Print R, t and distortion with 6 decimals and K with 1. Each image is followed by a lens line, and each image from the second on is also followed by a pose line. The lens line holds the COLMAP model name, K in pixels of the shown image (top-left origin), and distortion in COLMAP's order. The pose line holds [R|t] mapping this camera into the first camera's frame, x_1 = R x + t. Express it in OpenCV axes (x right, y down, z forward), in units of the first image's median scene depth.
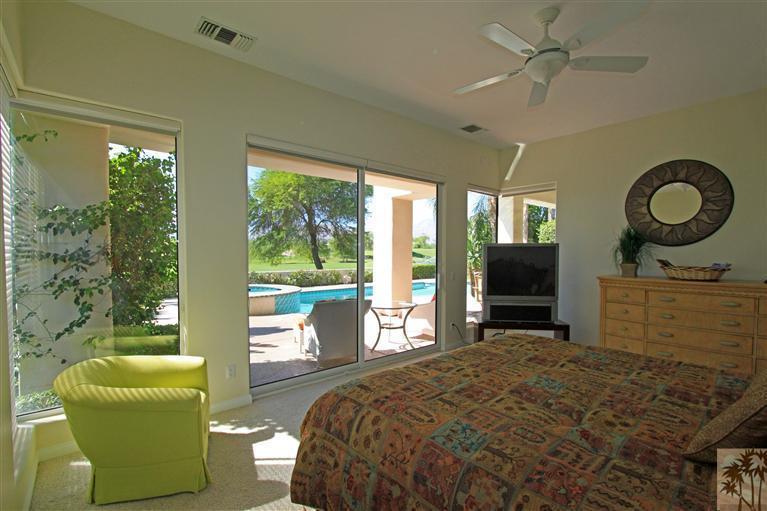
lens RADIAL K [[353.0, 0, 382.4], [0, 353.0, 262.4], [0, 0, 1]] dist [-0.017105, 0.001004]
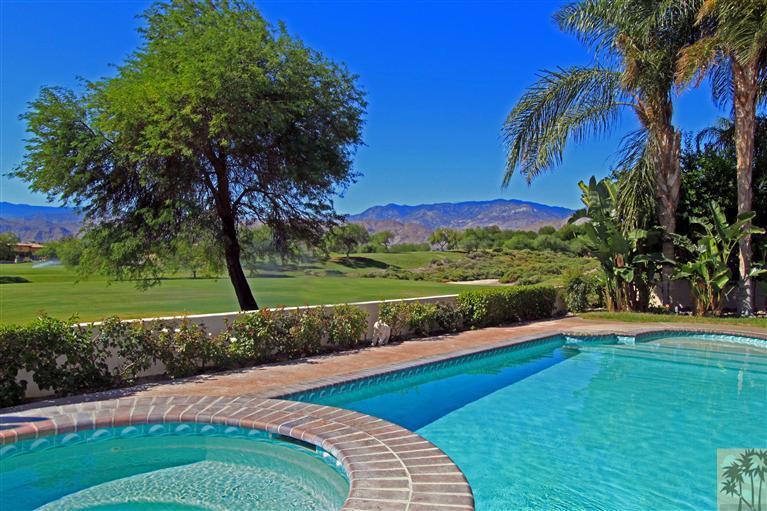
lens RADIAL K [[570.0, 0, 380.4], [0, 570.0, 260.7], [0, 0, 1]] dist [0.004630, 0.006596]
pose [[0.990834, 0.003251, 0.135045, -0.109544], [0.000384, 0.999639, -0.026880, -0.005031], [-0.135084, 0.026686, 0.990475, 0.258383]]
